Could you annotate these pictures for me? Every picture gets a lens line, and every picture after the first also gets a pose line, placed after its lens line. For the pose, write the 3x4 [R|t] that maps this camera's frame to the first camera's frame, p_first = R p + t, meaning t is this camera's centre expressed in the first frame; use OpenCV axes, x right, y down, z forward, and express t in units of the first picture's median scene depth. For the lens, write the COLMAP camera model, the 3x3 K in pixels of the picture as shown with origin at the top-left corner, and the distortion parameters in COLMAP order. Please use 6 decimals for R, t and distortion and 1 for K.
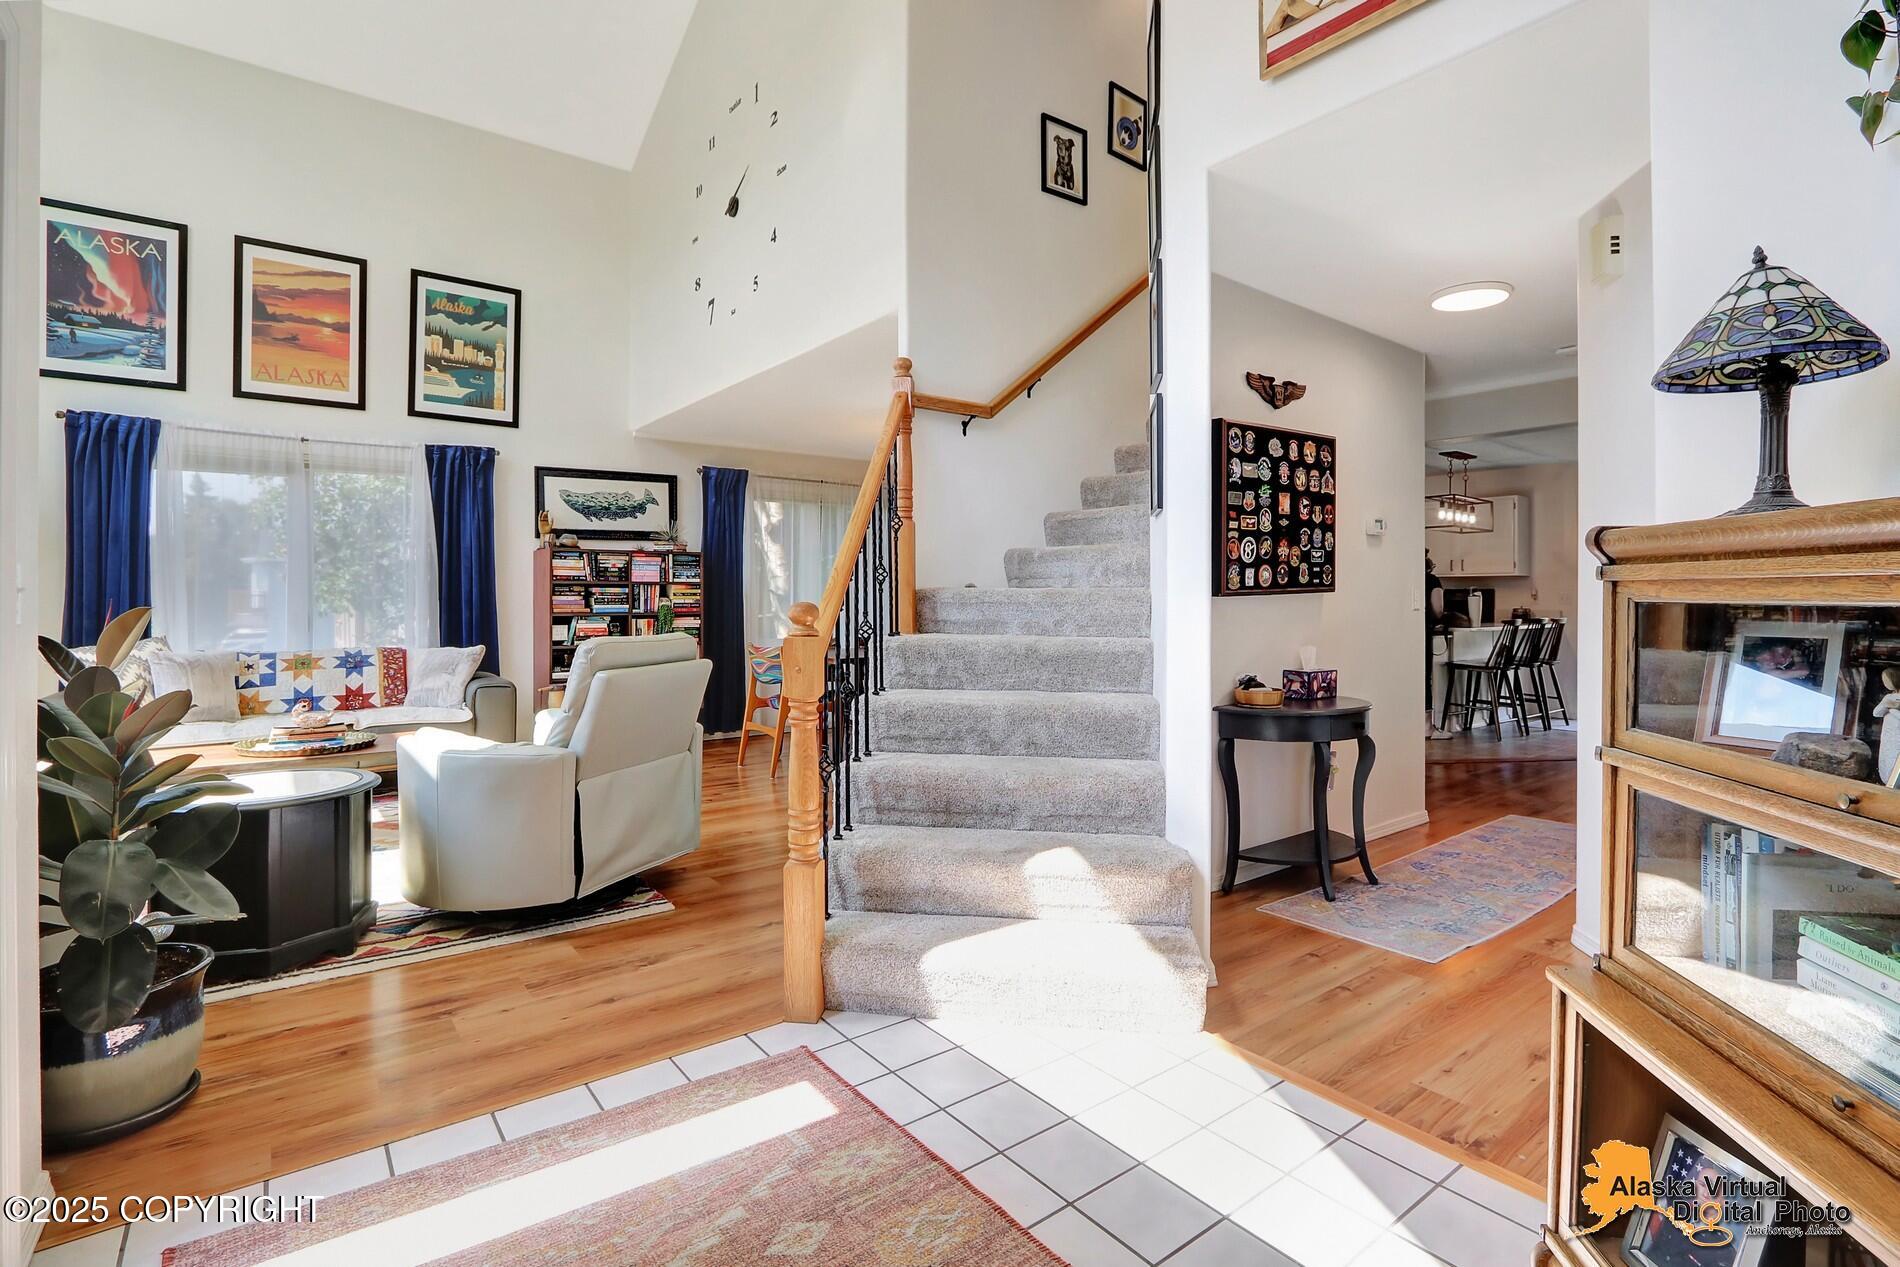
lens RADIAL K [[867.0, 0, 958.6], [0, 867.0, 595.9], [0, 0, 1]] dist [-0.001174, -0.000029]
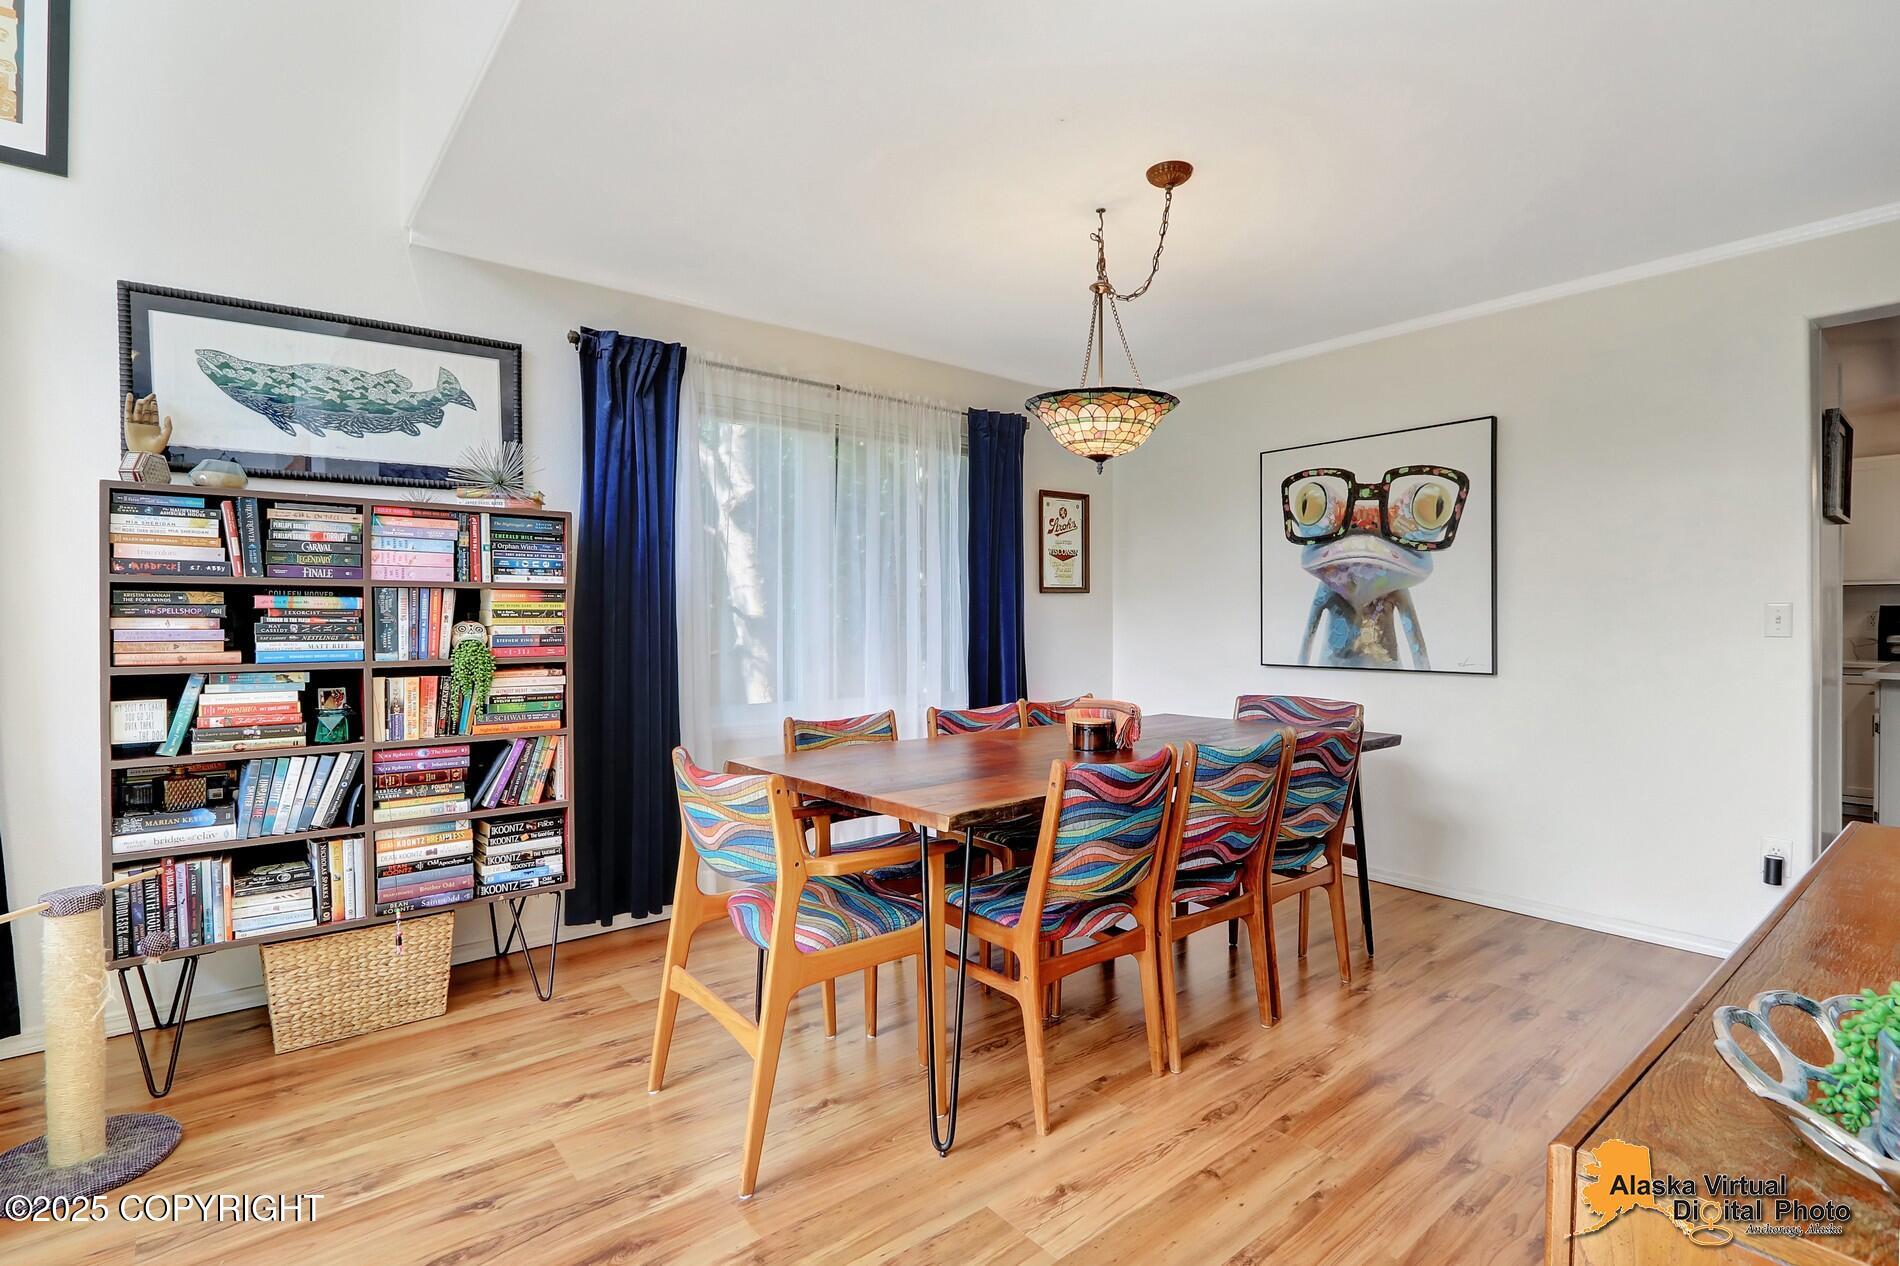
lens RADIAL K [[904.3, 0, 951.2], [0, 904.3, 625.6], [0, 0, 1]] dist [-0.001138, -0.000010]
pose [[0.999715, -0.002606, 0.023732, -0.126815], [0.002473, 0.999981, 0.005638, 0.001713], [-0.023746, -0.005577, 0.999702, 0.575815]]
